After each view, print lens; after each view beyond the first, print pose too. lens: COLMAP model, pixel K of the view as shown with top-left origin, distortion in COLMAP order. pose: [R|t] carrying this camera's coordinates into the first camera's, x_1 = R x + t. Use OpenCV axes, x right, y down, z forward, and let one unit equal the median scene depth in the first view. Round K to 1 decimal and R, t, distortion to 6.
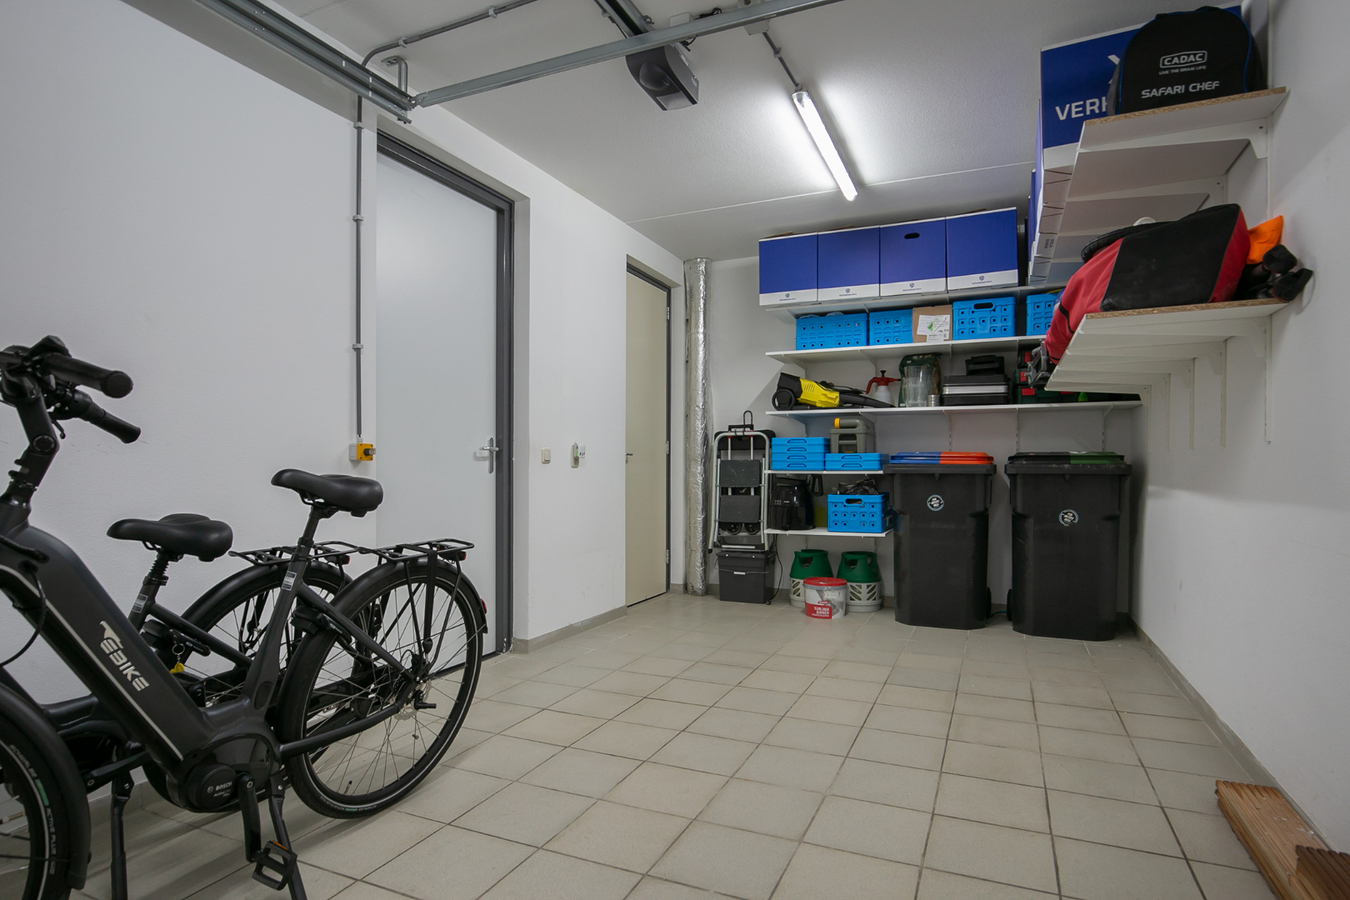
lens RADIAL K [[736.5, 0, 673.7], [0, 736.5, 464.1], [0, 0, 1]] dist [-0.019838, 0.005542]
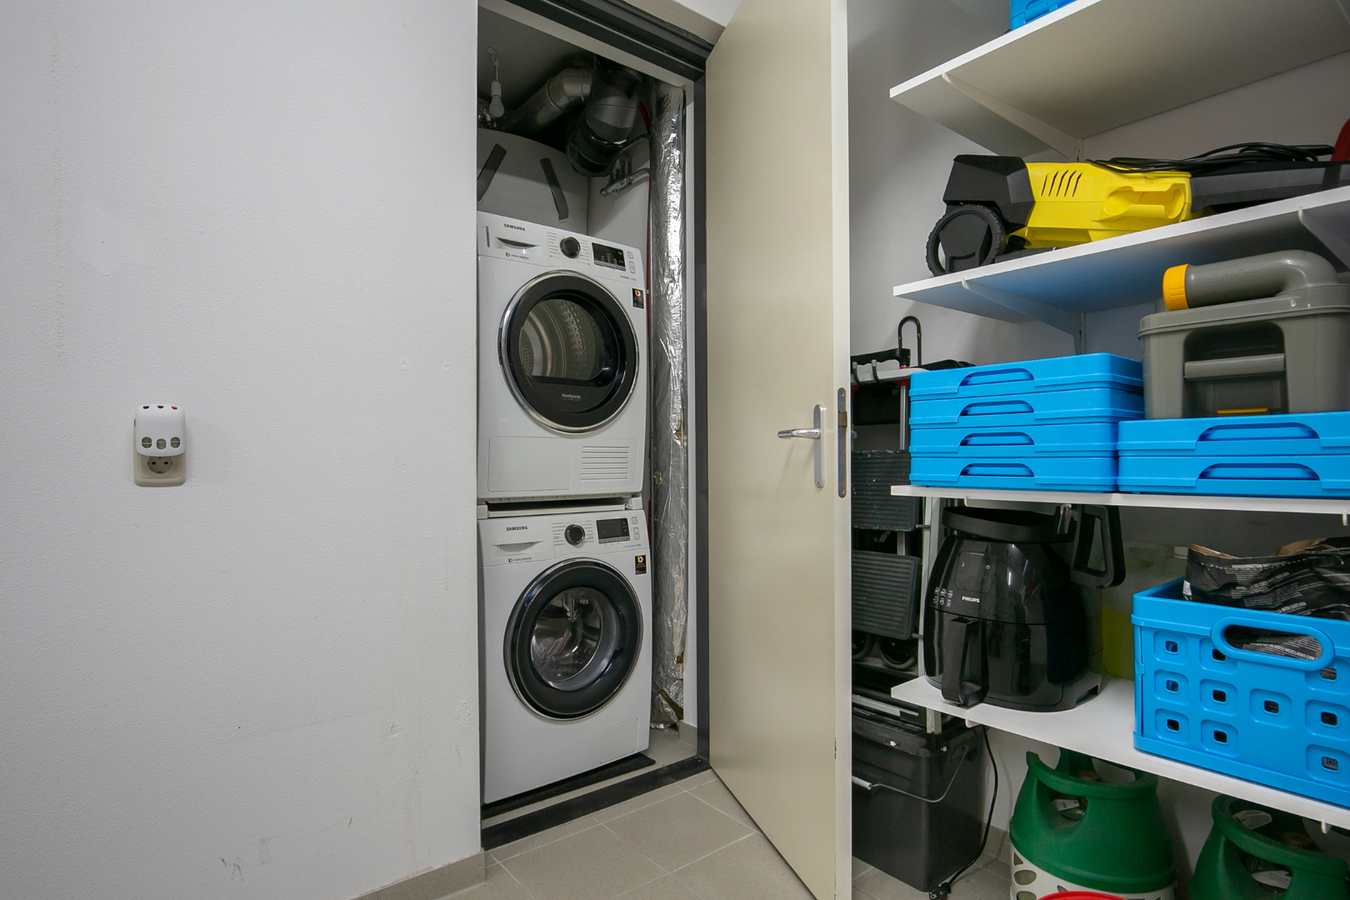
lens RADIAL K [[714.3, 0, 680.8], [0, 714.3, 459.3], [0, 0, 1]] dist [-0.011942, -0.000042]
pose [[0.887803, -0.005425, -0.460192, 0.187407], [0.004685, 0.999985, -0.002749, -0.002262], [0.460200, 0.000285, 0.887815, 0.736892]]
